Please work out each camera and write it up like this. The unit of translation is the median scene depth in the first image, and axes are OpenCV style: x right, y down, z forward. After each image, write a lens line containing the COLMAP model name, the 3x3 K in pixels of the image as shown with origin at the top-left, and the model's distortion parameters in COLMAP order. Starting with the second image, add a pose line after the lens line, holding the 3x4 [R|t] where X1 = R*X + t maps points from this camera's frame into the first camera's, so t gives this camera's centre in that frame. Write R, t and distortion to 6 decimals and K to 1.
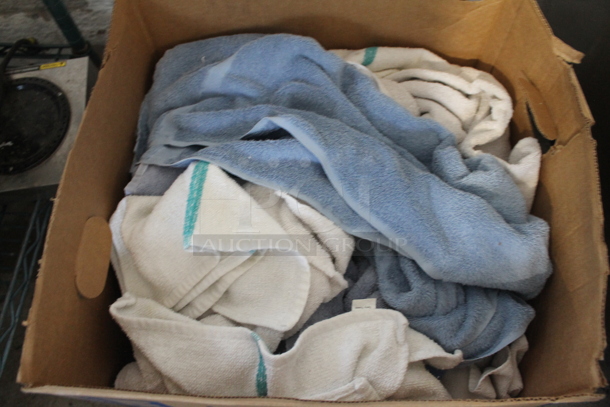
lens RADIAL K [[482.7, 0, 305.0], [0, 482.7, 203.5], [0, 0, 1]] dist [-0.005928, -0.001823]
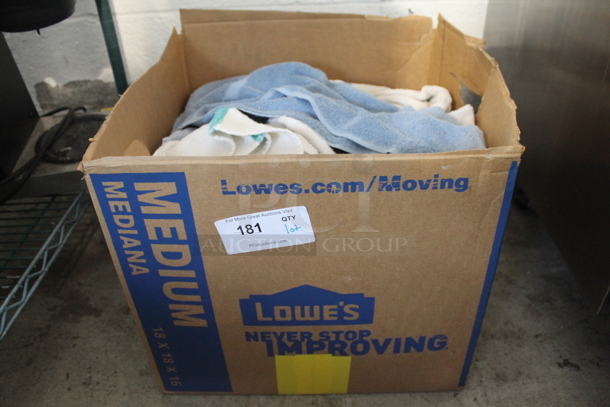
lens RADIAL K [[482.7, 0, 305.0], [0, 482.7, 203.5], [0, 0, 1]] dist [-0.005928, -0.001823]
pose [[0.999929, -0.011911, 0.000141, 0.013660], [0.010671, 0.890390, -0.455074, 0.774423], [0.005295, 0.455043, 0.890454, -0.091908]]
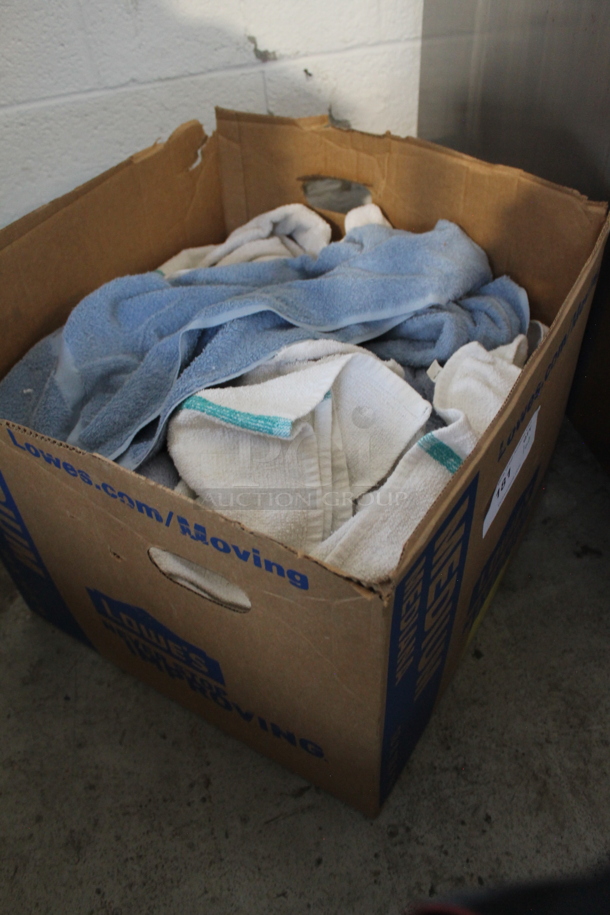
lens RADIAL K [[724.0, 0, 305.0], [0, 724.0, 457.5], [0, 0, 1]] dist [-0.005928, -0.001823]
pose [[0.518330, -0.663181, 0.539930, -0.768859], [0.803769, 0.593404, -0.042752, 0.163260], [-0.292044, 0.456139, 0.840623, 0.023371]]
